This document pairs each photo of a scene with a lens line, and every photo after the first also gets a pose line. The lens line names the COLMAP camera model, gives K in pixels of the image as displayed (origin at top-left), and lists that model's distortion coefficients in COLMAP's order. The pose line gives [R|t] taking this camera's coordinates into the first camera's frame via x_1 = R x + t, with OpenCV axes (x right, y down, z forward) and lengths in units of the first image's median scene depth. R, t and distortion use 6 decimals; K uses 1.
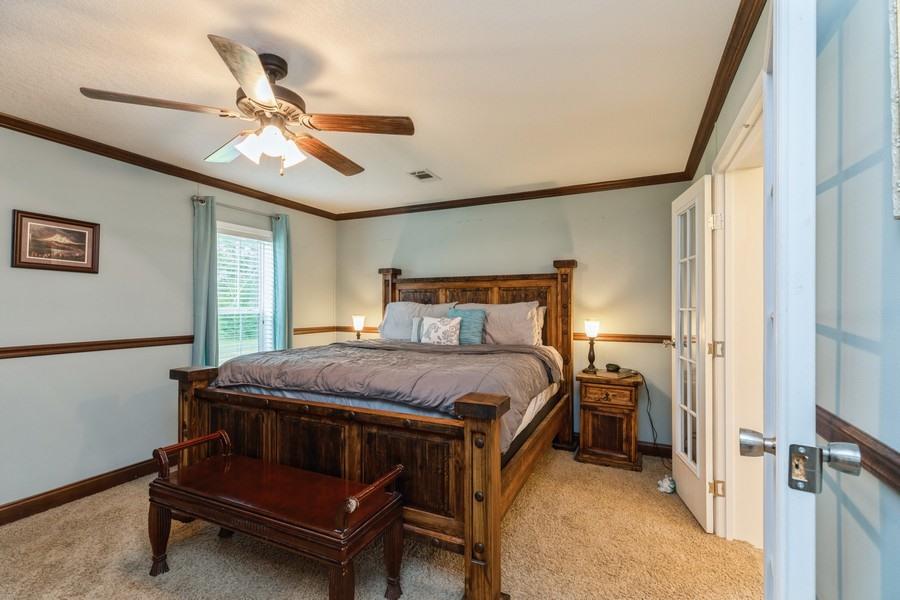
lens RADIAL K [[406.3, 0, 448.2], [0, 406.3, 307.4], [0, 0, 1]] dist [0.003785, -0.000195]
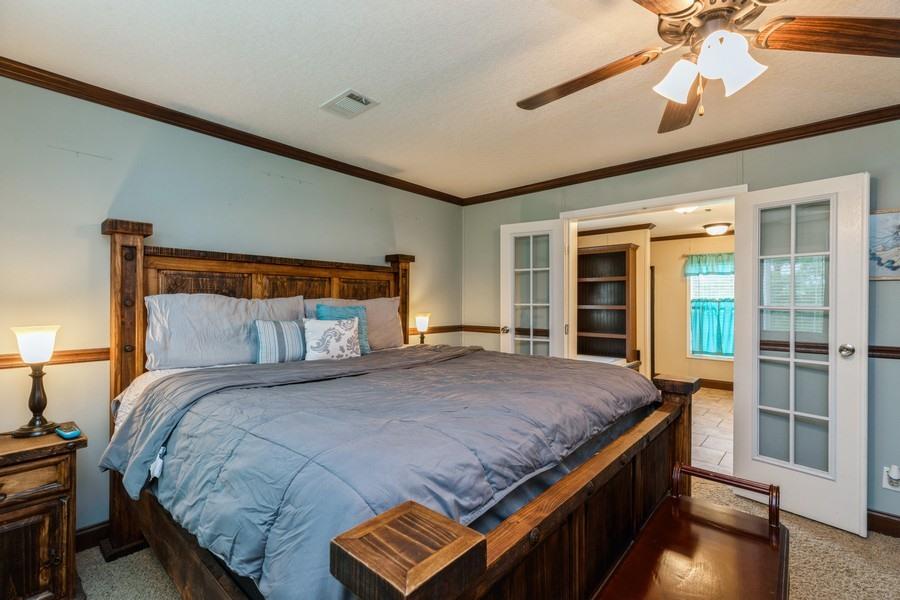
lens RADIAL K [[401.0, 0, 450.4], [0, 401.0, 296.9], [0, 0, 1]] dist [0.009140, -0.000553]
pose [[0.285183, 0.010444, 0.958416, -0.601131], [-0.000894, 0.999943, -0.010630, -0.005001], [-0.958473, 0.002174, 0.285176, 0.616230]]
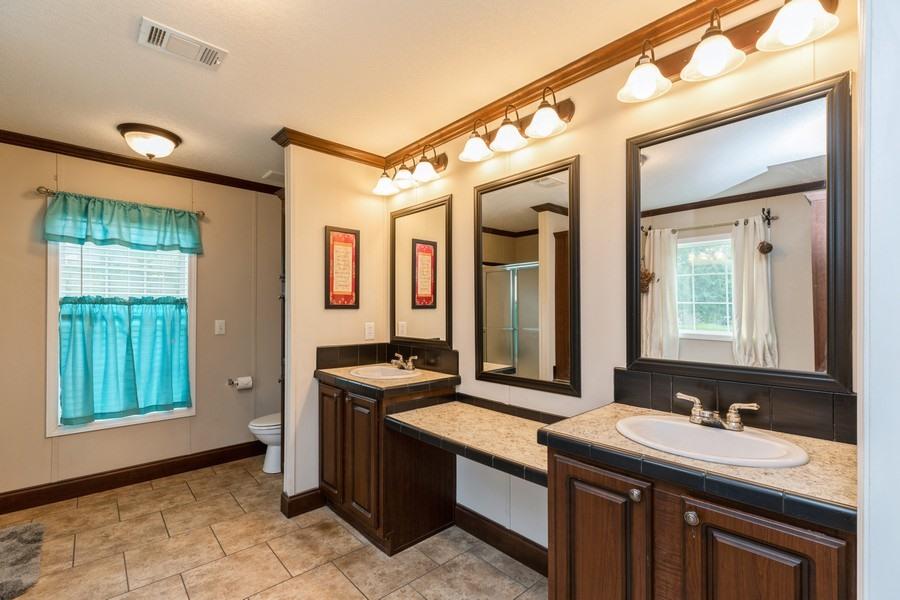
lens RADIAL K [[406.3, 0, 448.2], [0, 406.3, 307.4], [0, 0, 1]] dist [0.003785, -0.000195]
pose [[-0.923120, 0.000354, 0.384513, 0.449671], [0.000300, 1.000000, -0.000199, 0.004516], [-0.384513, -0.000068, -0.923120, 0.529744]]
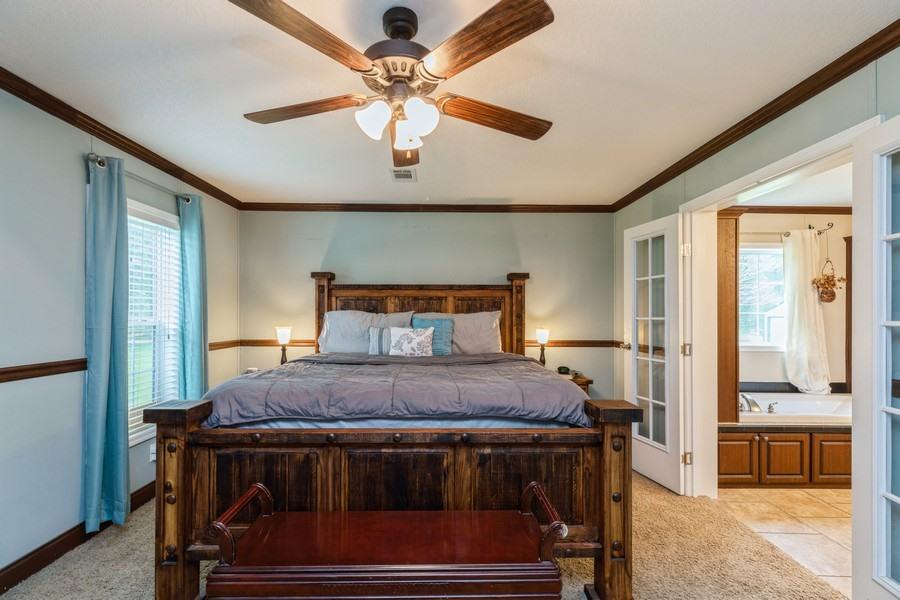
lens RADIAL K [[409.8, 0, 449.5], [0, 409.8, 314.8], [0, 0, 1]] dist [0.001053, -0.000195]
pose [[0.897276, 0.001536, 0.441468, -0.355934], [-0.000202, 0.999995, -0.003068, -0.001933], [-0.441470, 0.002663, 0.897272, 0.107746]]
